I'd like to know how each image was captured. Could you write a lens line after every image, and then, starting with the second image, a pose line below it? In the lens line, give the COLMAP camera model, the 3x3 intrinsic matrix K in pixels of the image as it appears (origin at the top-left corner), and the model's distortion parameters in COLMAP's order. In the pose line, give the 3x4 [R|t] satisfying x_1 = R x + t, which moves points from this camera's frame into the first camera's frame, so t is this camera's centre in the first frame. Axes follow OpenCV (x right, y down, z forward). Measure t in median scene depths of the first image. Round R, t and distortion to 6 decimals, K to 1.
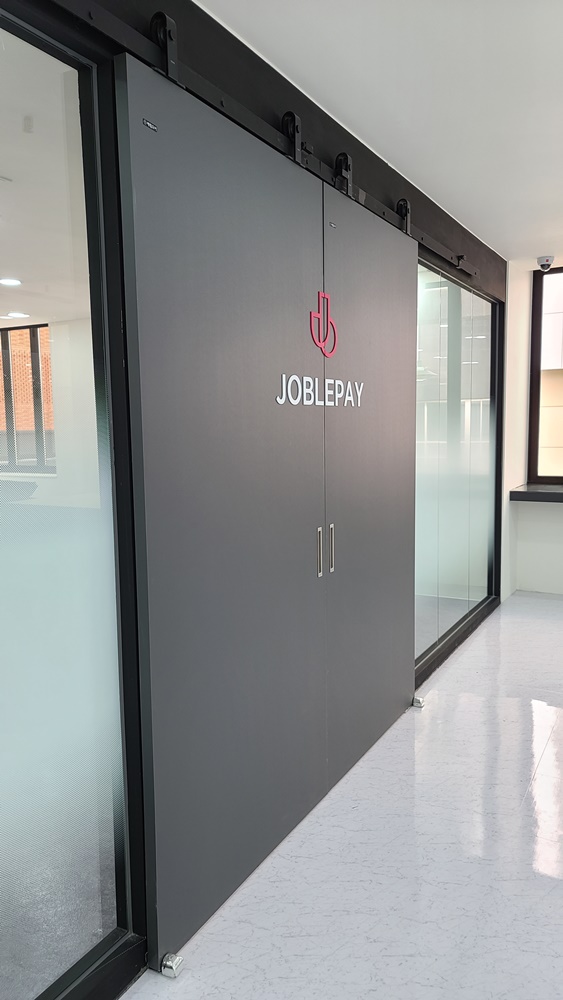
lens RADIAL K [[733.0, 0, 274.4], [0, 733.0, 503.4], [0, 0, 1]] dist [0.044899, -0.006043]
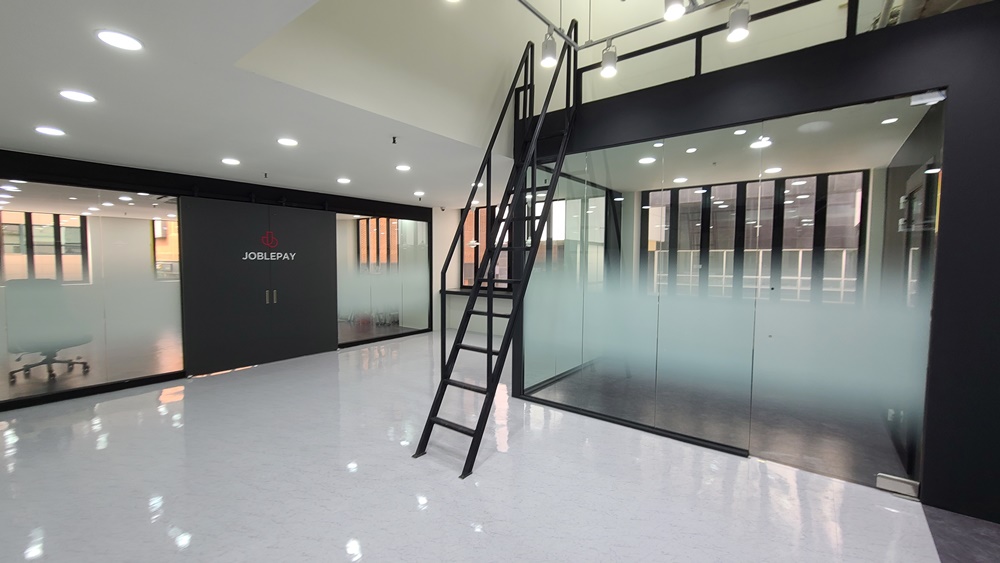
lens RADIAL K [[412.0, 0, 496.8], [0, 412.0, 284.2], [0, 0, 1]] dist [-0.000847, 0.000982]
pose [[0.987587, 0.029619, -0.154256, 1.566239], [-0.037709, 0.998048, -0.049786, 0.060499], [0.152480, 0.054985, 0.986776, -0.958315]]
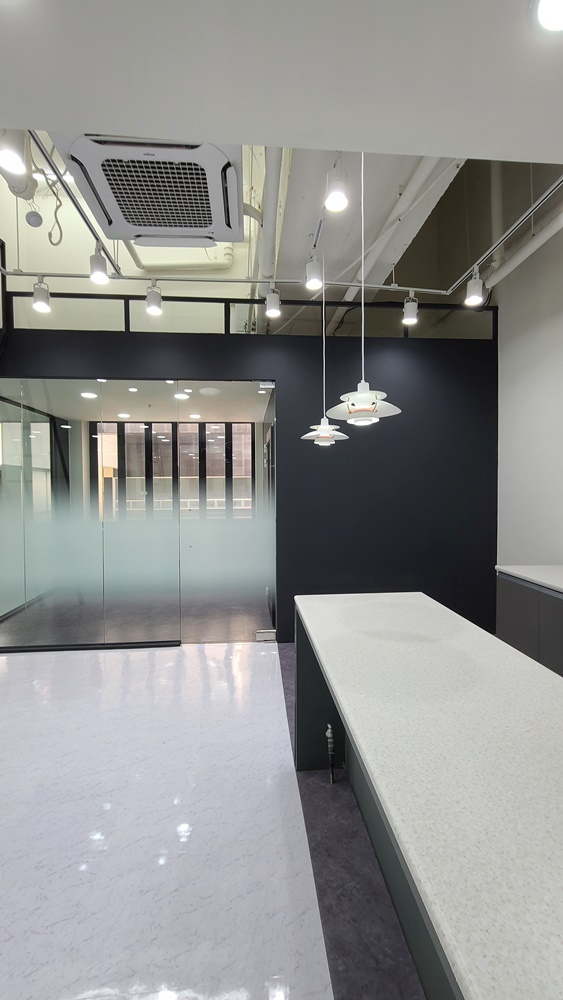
lens RADIAL K [[412.0, 0, 281.0], [0, 412.0, 496.7], [0, 0, 1]] dist [-0.000847, 0.000982]
pose [[0.829525, -0.005215, 0.558445, 1.587785], [0.056807, 0.995558, -0.075085, 0.069691], [-0.555573, 0.094008, 0.826136, -1.118509]]
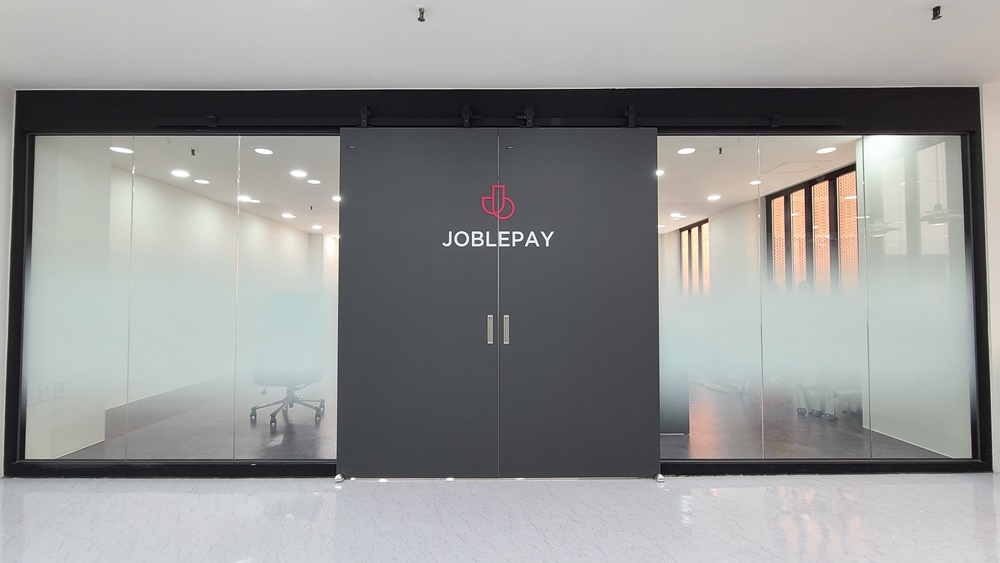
lens RADIAL K [[469.0, 0, 500.4], [0, 469.0, 284.0], [0, 0, 1]] dist [-0.001016, -0.000894]
pose [[0.483505, -0.013967, -0.875230, 1.032495], [-0.104523, 0.991798, -0.073569, 0.038476], [0.869079, 0.127053, 0.478079, 0.460308]]
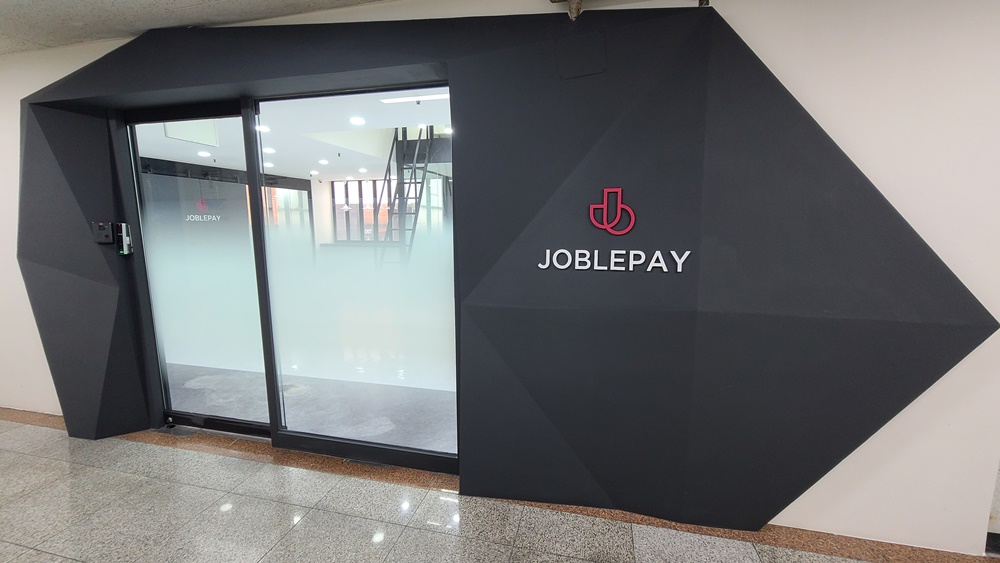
lens RADIAL K [[412.0, 0, 497.3], [0, 412.0, 279.8], [0, 0, 1]] dist [-0.000847, 0.000982]
pose [[0.965671, -0.024717, 0.258589, 1.291591], [0.018180, 0.999453, 0.027643, 0.242524], [-0.259131, -0.021993, 0.965592, -2.350149]]
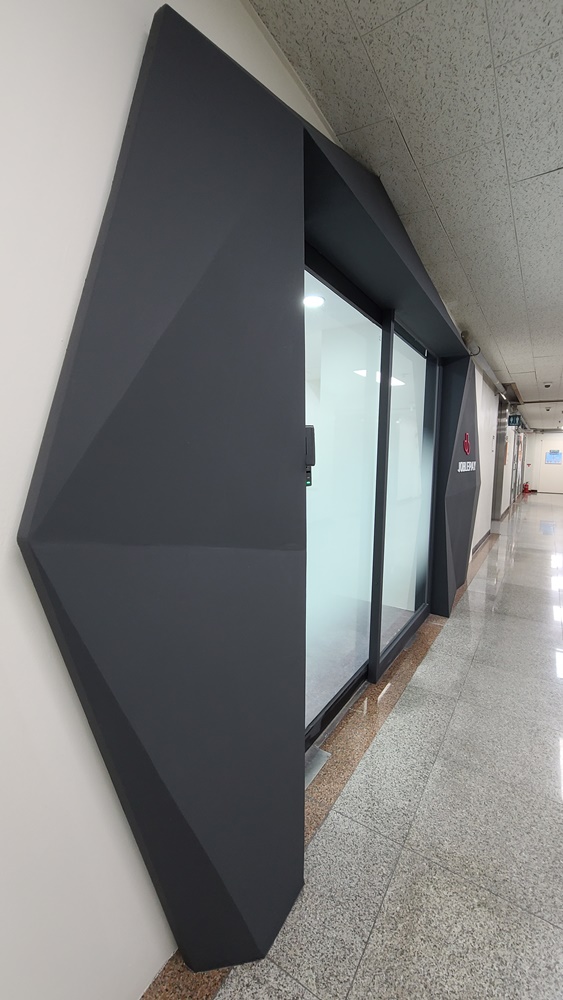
lens RADIAL K [[412.0, 0, 277.5], [0, 412.0, 493.2], [0, 0, 1]] dist [-0.000847, 0.000982]
pose [[0.074248, -0.083673, 0.993723, 0.126396], [0.105083, 0.991583, 0.075642, 0.146400], [-0.991688, 0.098807, 0.082416, -1.164322]]
